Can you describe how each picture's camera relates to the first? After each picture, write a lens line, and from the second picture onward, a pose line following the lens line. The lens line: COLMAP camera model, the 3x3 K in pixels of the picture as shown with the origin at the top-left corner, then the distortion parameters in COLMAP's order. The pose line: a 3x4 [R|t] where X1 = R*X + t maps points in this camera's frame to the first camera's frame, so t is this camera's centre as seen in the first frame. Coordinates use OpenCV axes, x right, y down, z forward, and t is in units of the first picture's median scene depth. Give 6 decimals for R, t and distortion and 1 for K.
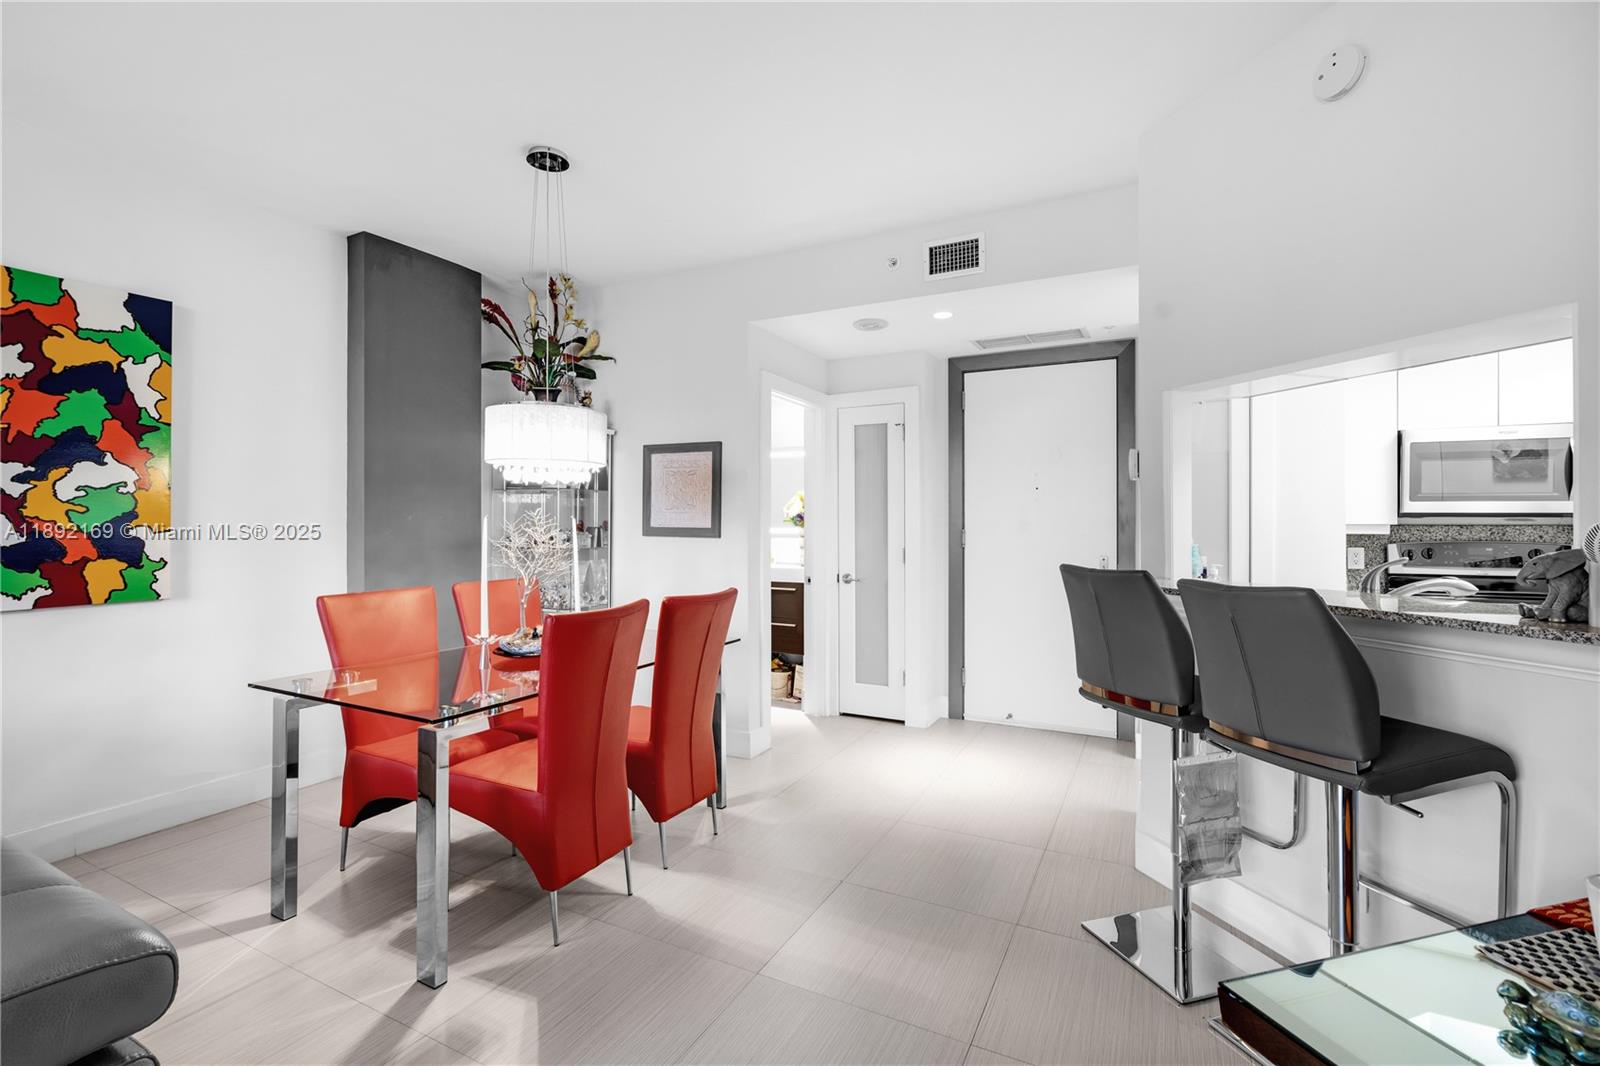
lens RADIAL K [[725.0, 0, 793.3], [0, 725.0, 527.5], [0, 0, 1]] dist [0.001082, 0.000368]
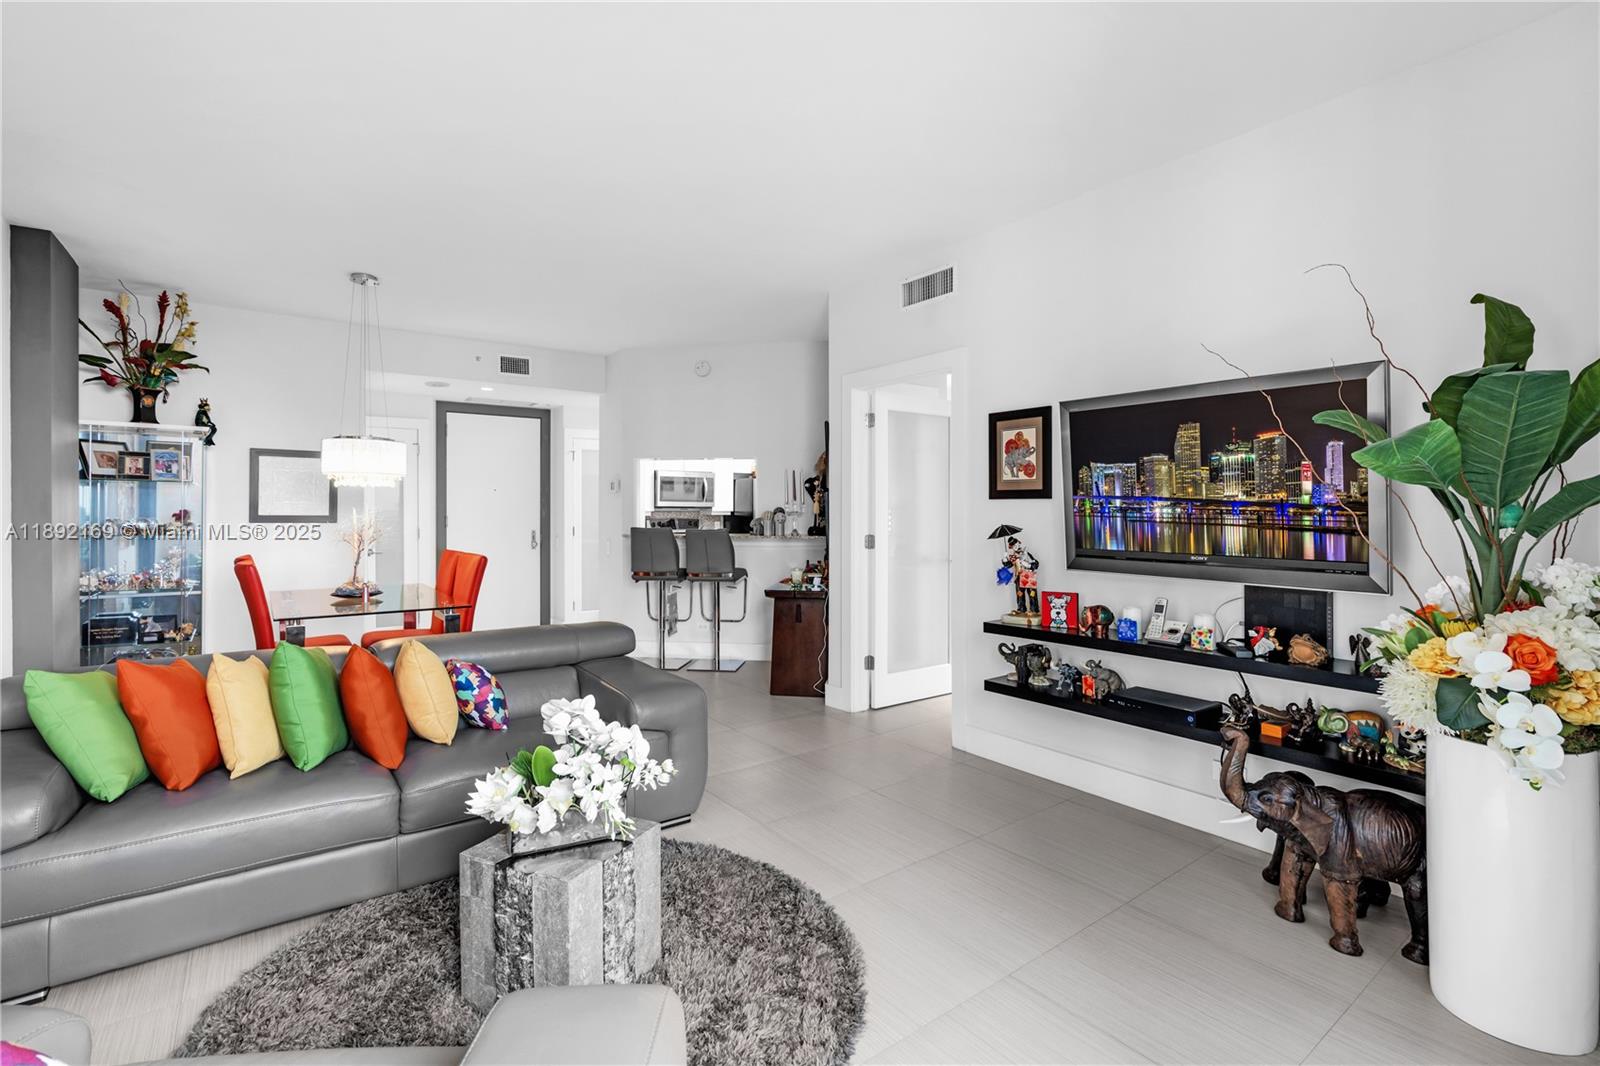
lens RADIAL K [[725.0, 0, 795.8], [0, 725.0, 524.7], [0, 0, 1]] dist [0.001082, 0.000368]
pose [[0.440566, -0.018611, 0.897527, -1.113443], [0.007561, 0.999827, 0.017021, 0.001565], [-0.897689, -0.000713, 0.440630, -0.440511]]
